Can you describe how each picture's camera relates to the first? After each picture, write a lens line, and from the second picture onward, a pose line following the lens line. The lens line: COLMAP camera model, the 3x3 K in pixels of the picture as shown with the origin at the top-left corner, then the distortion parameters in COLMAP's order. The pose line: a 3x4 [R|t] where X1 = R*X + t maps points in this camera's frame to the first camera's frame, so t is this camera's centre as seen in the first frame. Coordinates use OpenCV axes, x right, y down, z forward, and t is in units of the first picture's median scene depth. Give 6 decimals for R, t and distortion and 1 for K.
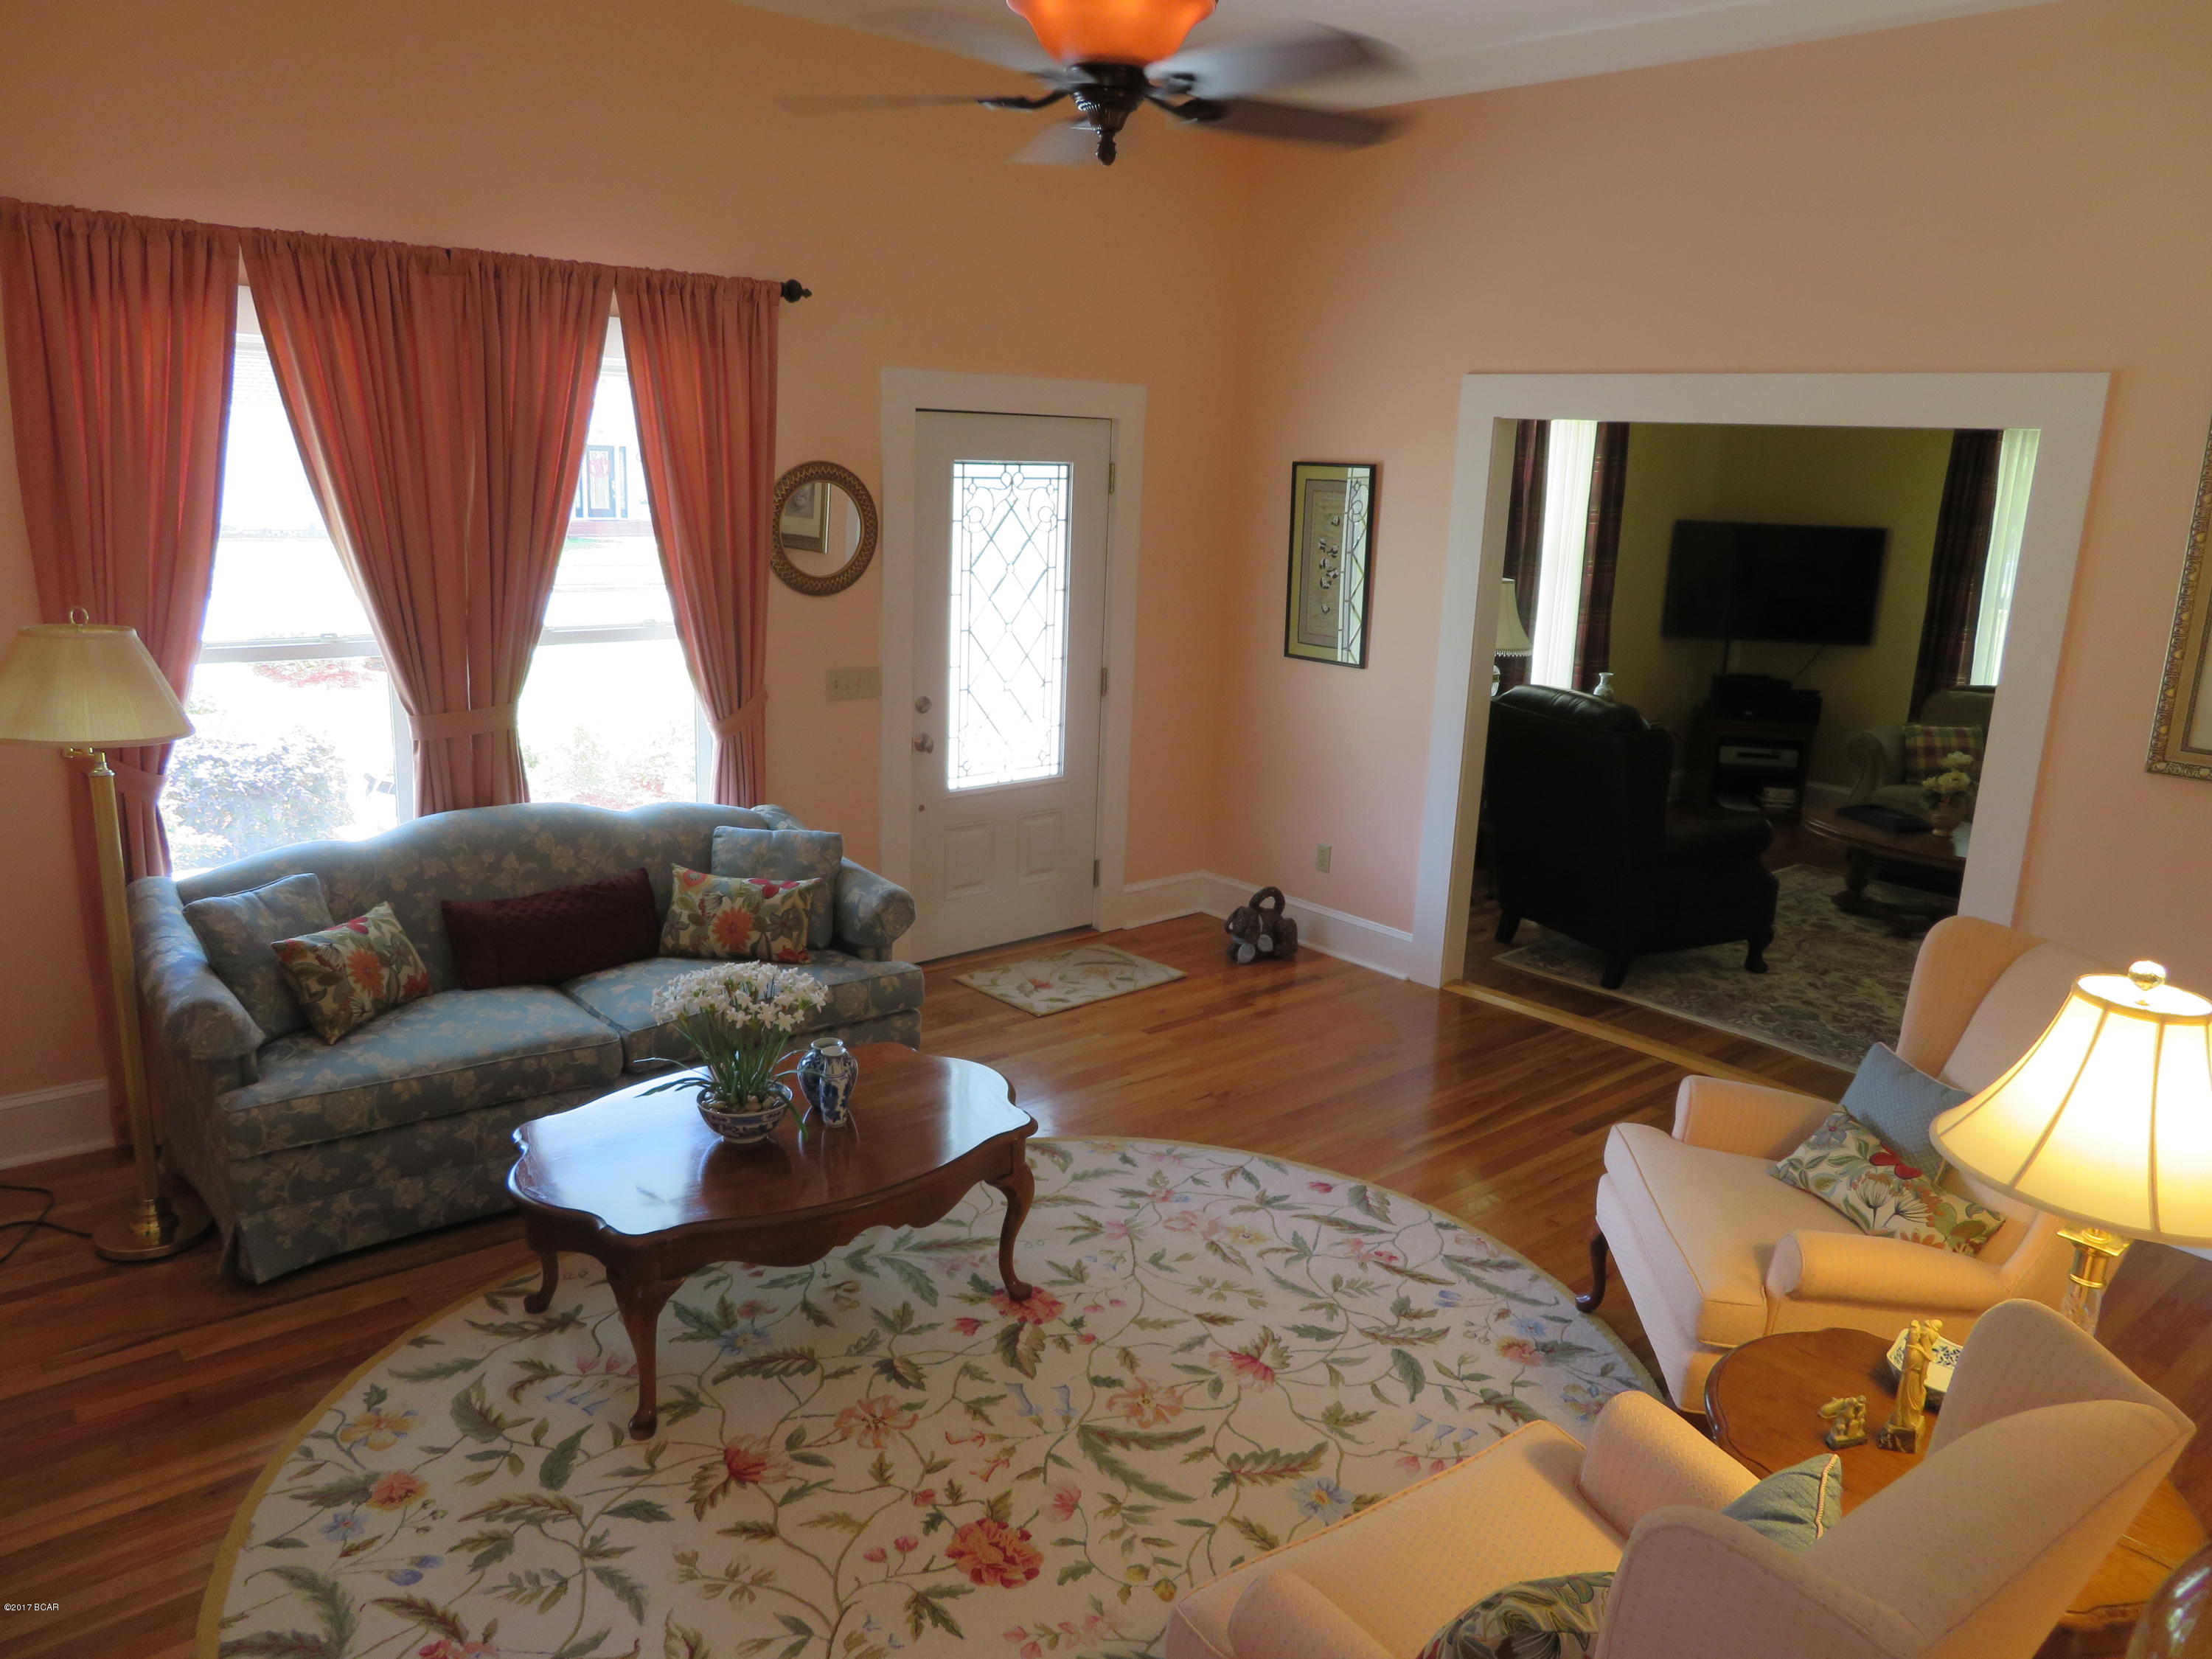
lens RADIAL K [[1577.1, 0, 1106.3], [0, 1577.1, 818.0], [0, 0, 1]] dist [-0.009268, 0.006526]
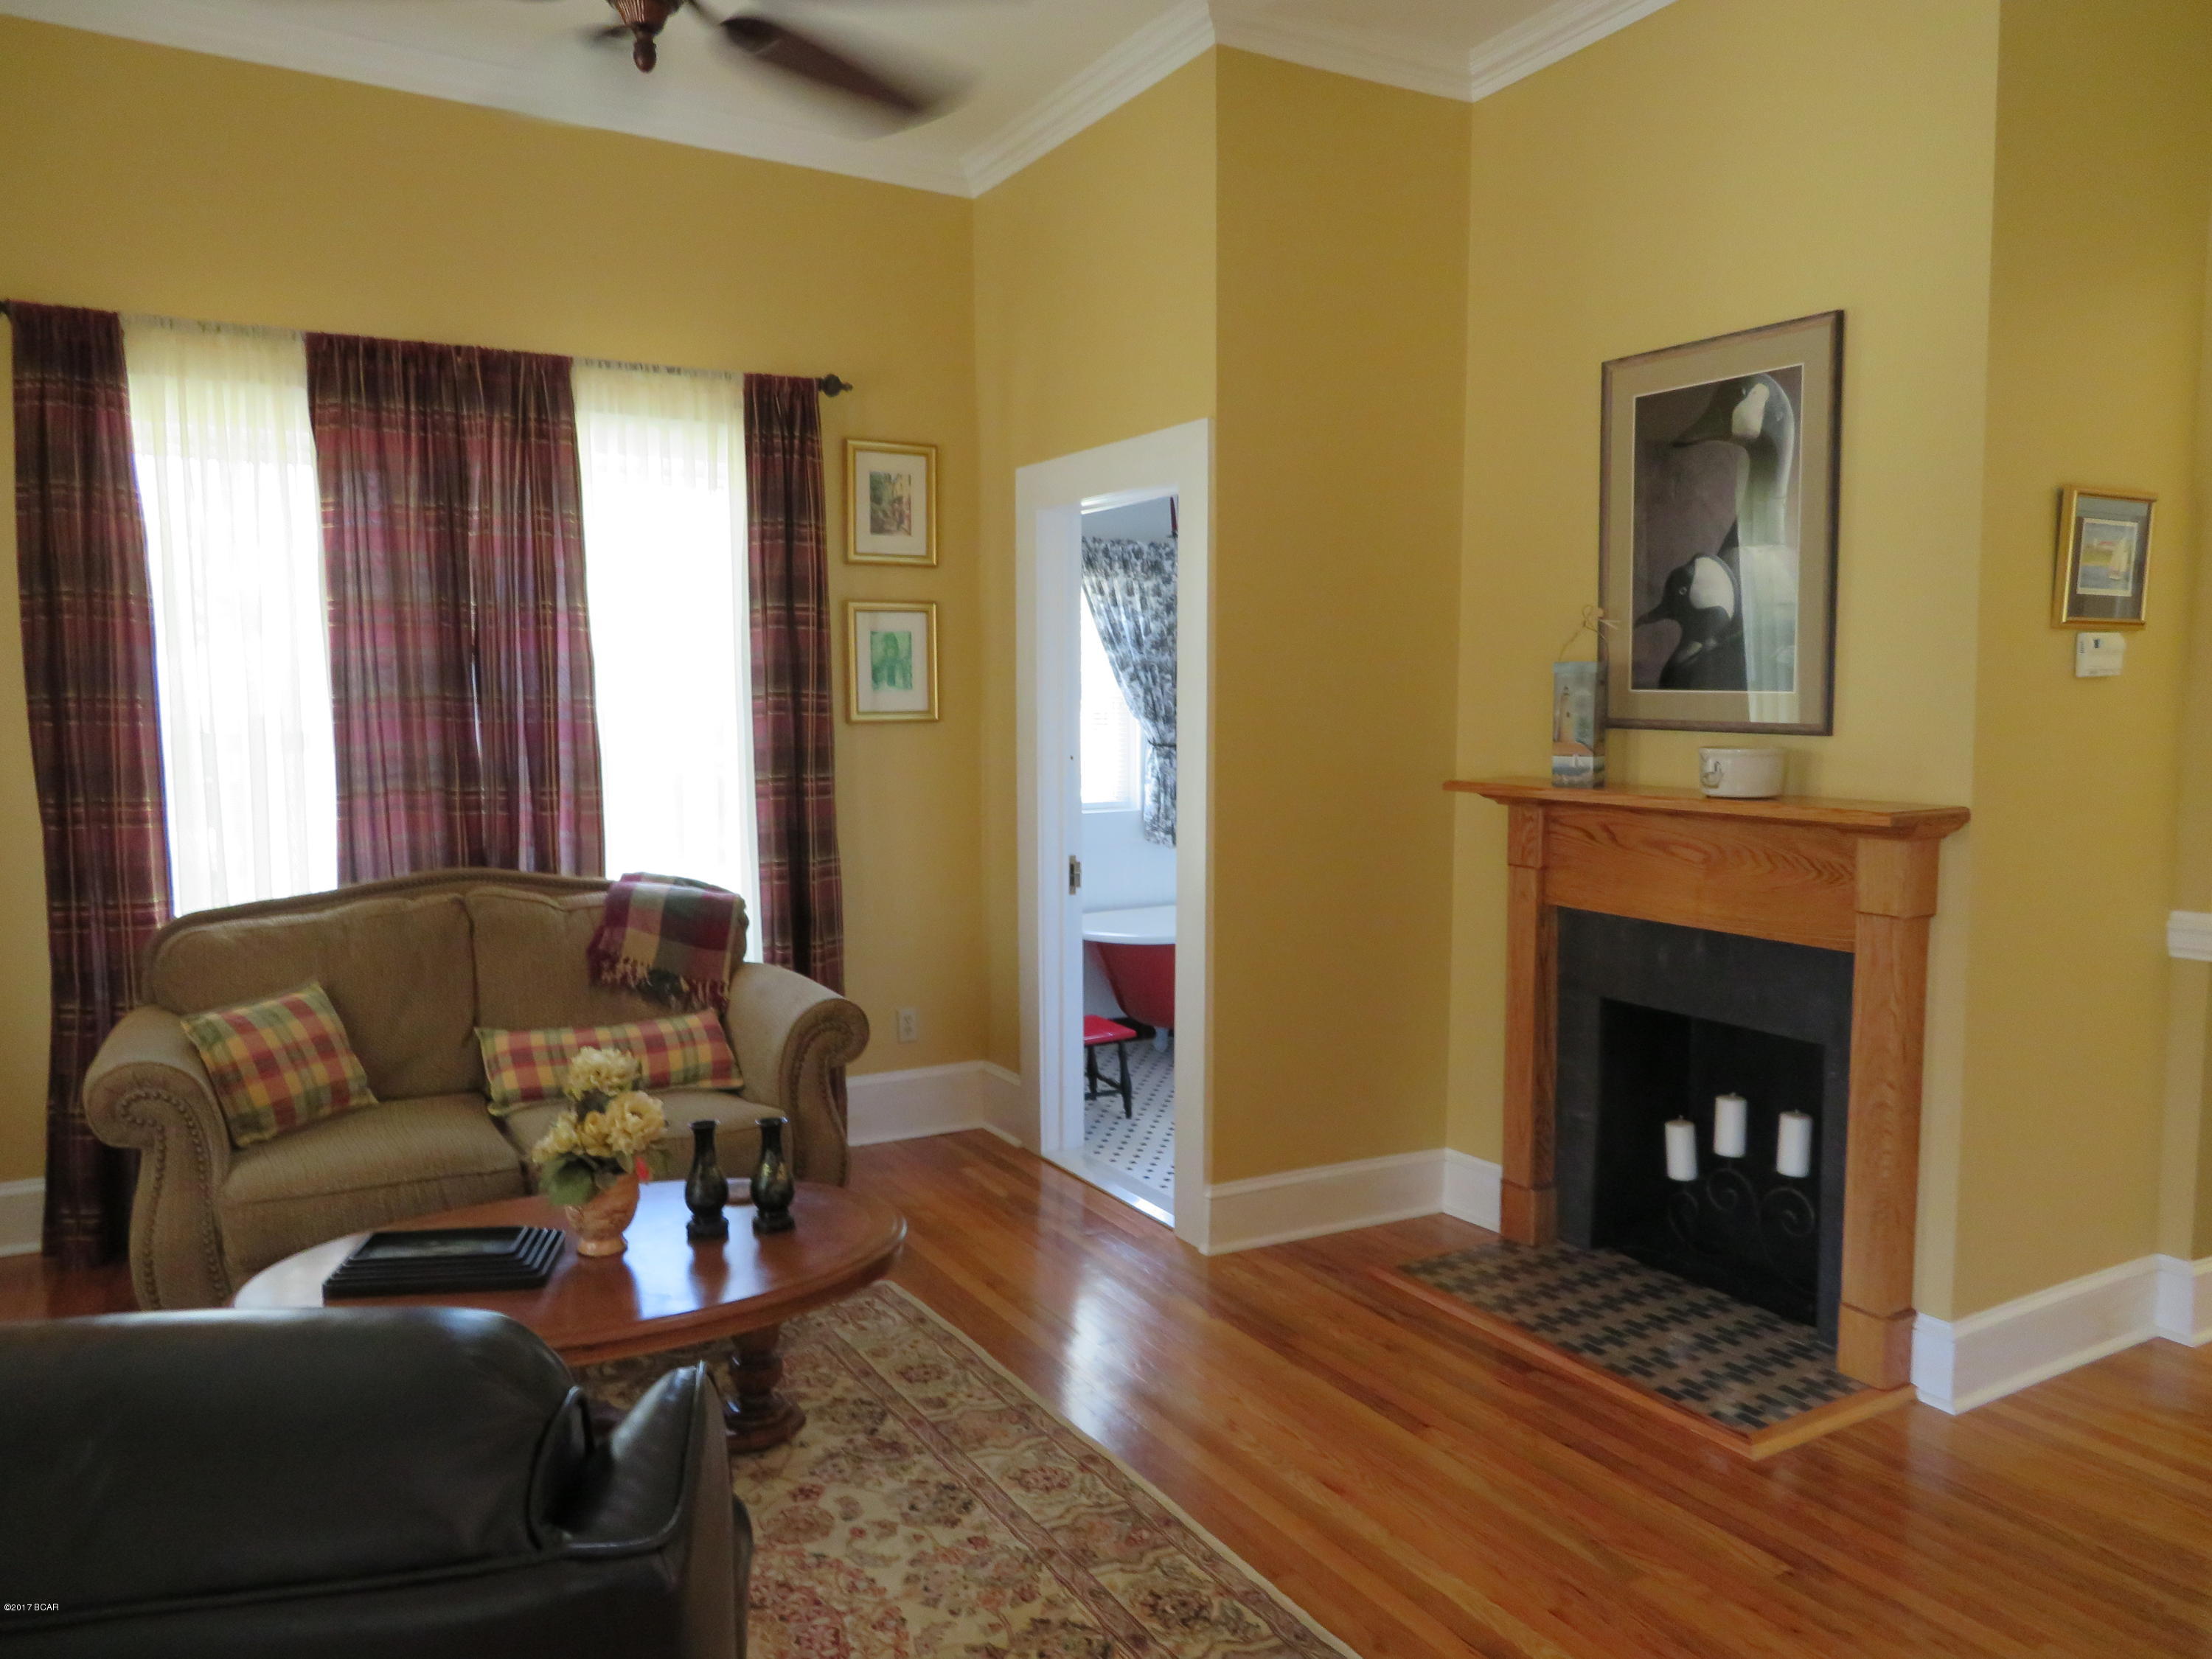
lens RADIAL K [[1577.1, 0, 1104.9], [0, 1577.1, 822.7], [0, 0, 1]] dist [-0.009268, 0.006526]
pose [[0.191695, -0.124698, 0.973501, 0.283481], [0.235006, 0.968873, 0.077830, -0.171738], [-0.952904, 0.213859, 0.215033, 1.308414]]
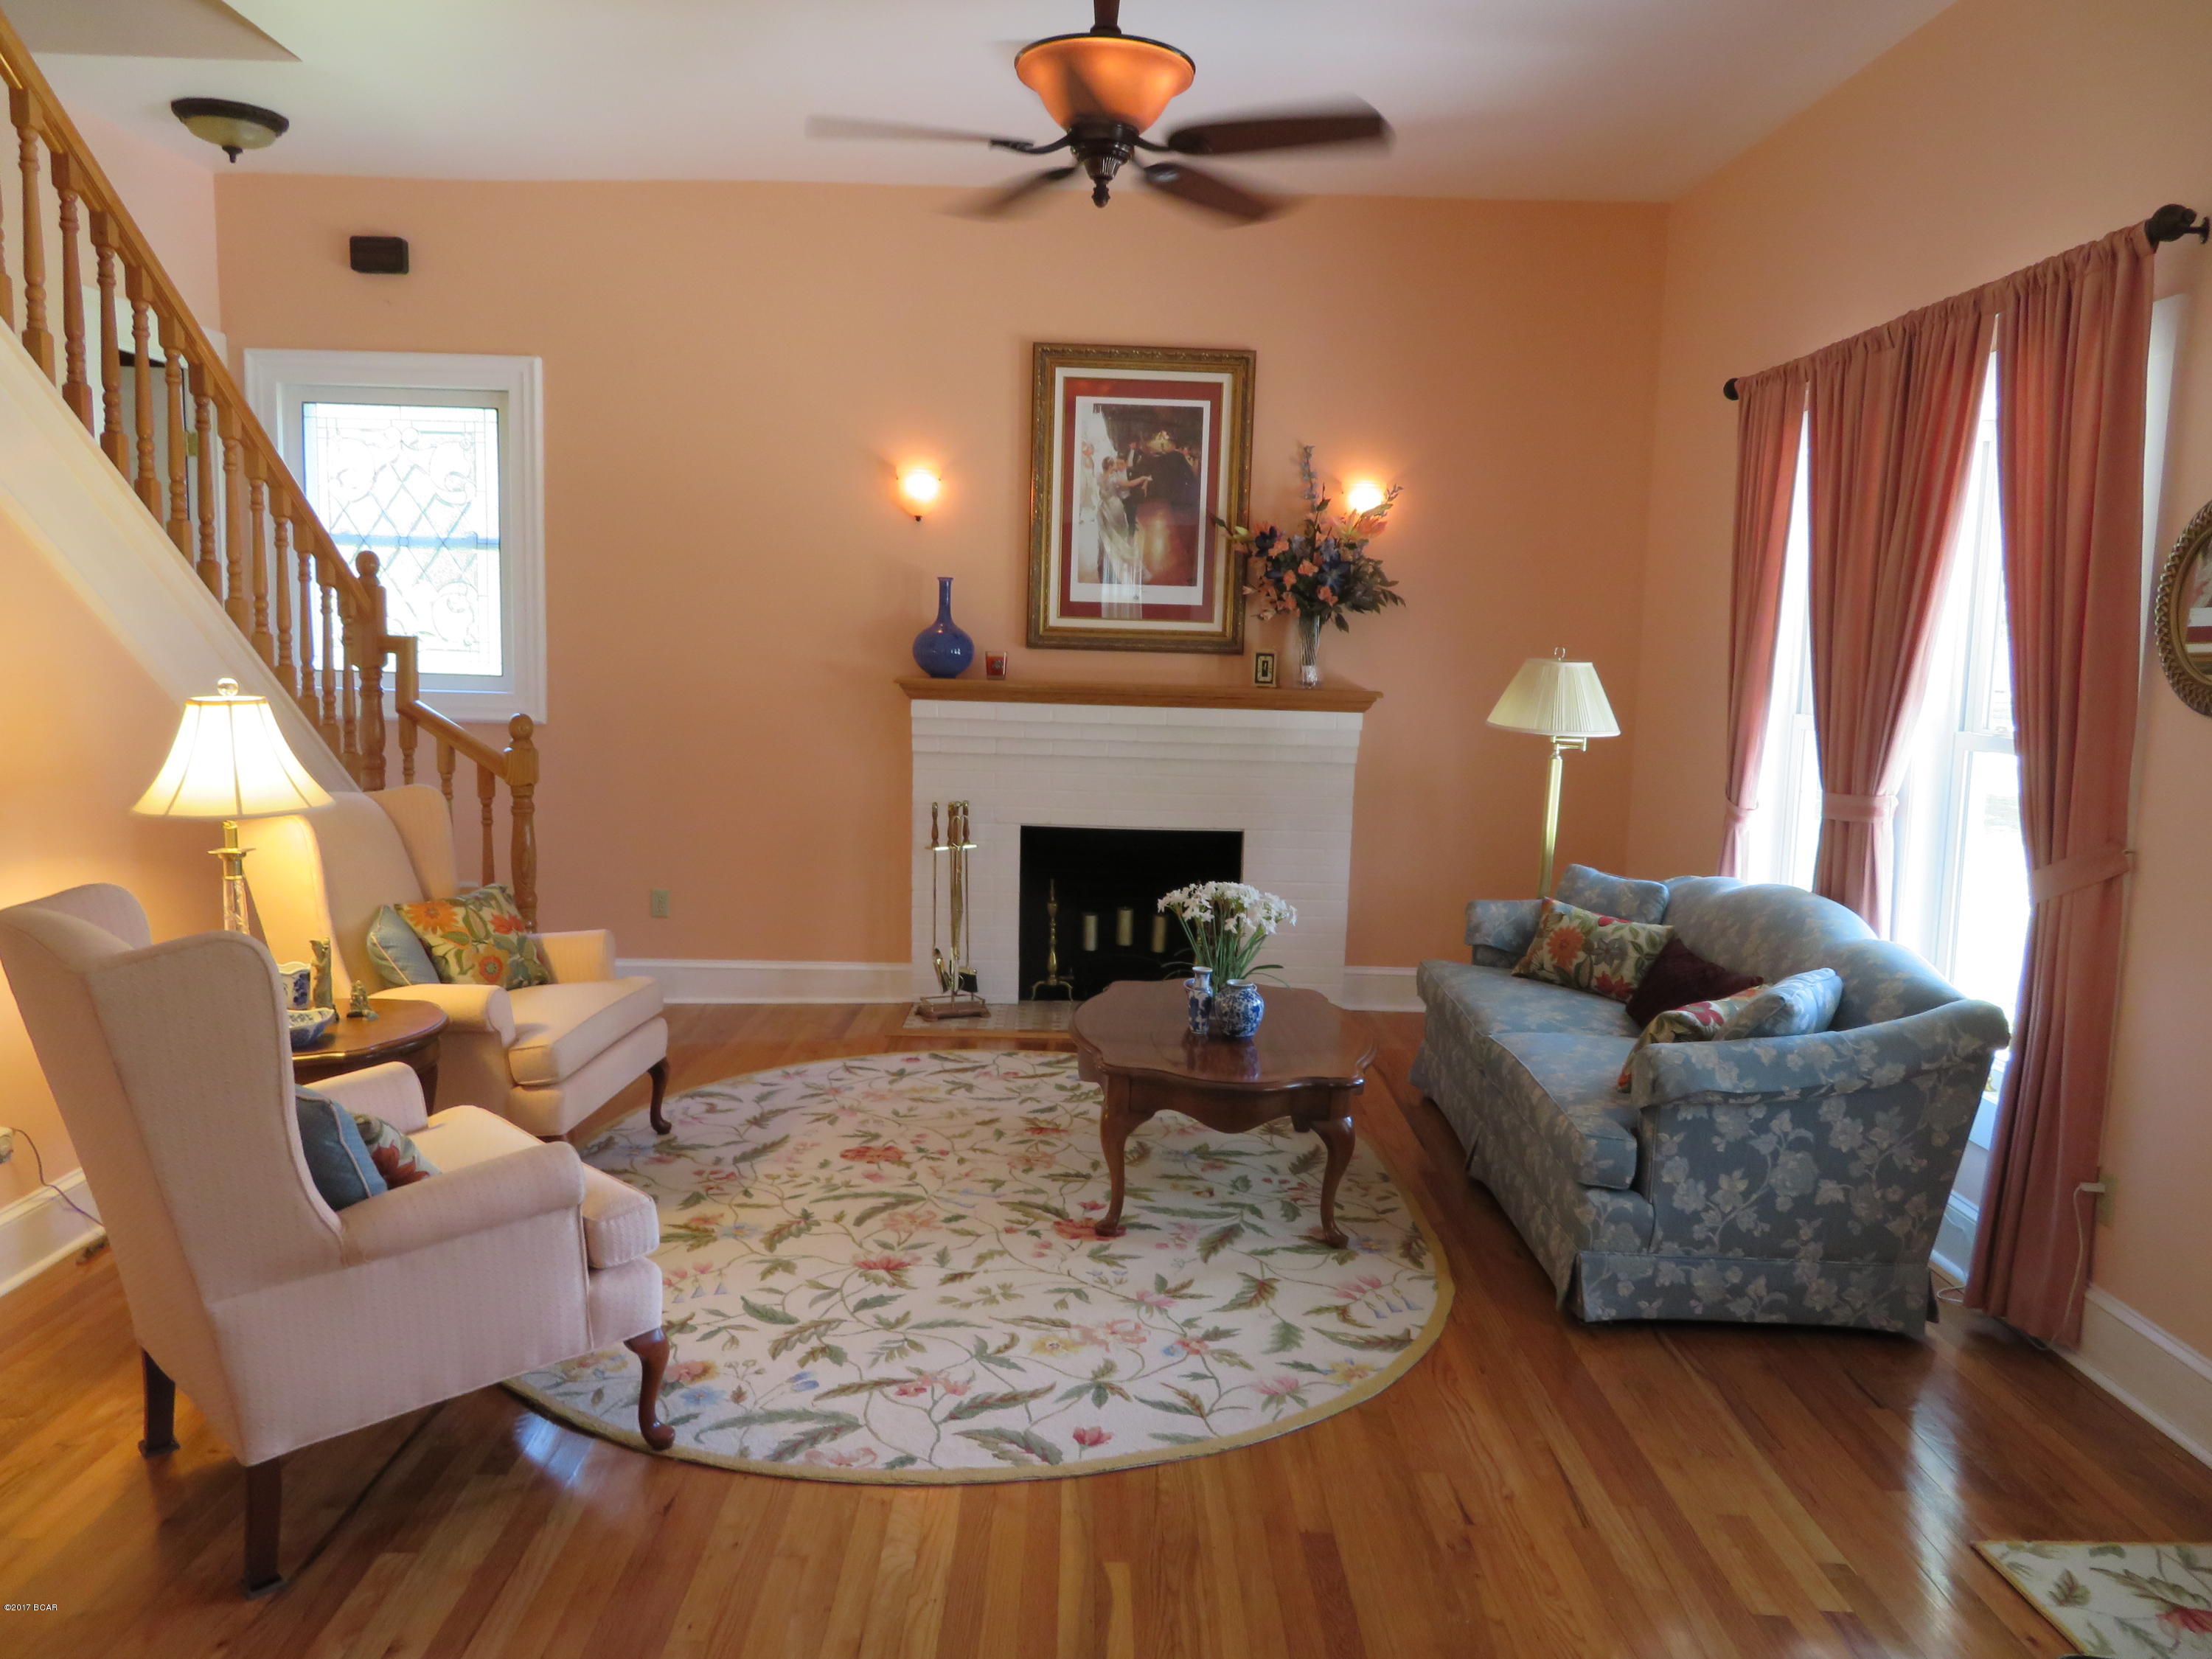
lens RADIAL K [[1577.1, 0, 1107.5], [0, 1577.1, 825.9], [0, 0, 1]] dist [-0.009268, 0.006526]
pose [[-0.642541, 0.034979, -0.765453, 0.697838], [-0.228850, 0.944604, 0.235268, -0.196921], [0.731279, 0.326344, -0.598942, 1.426714]]
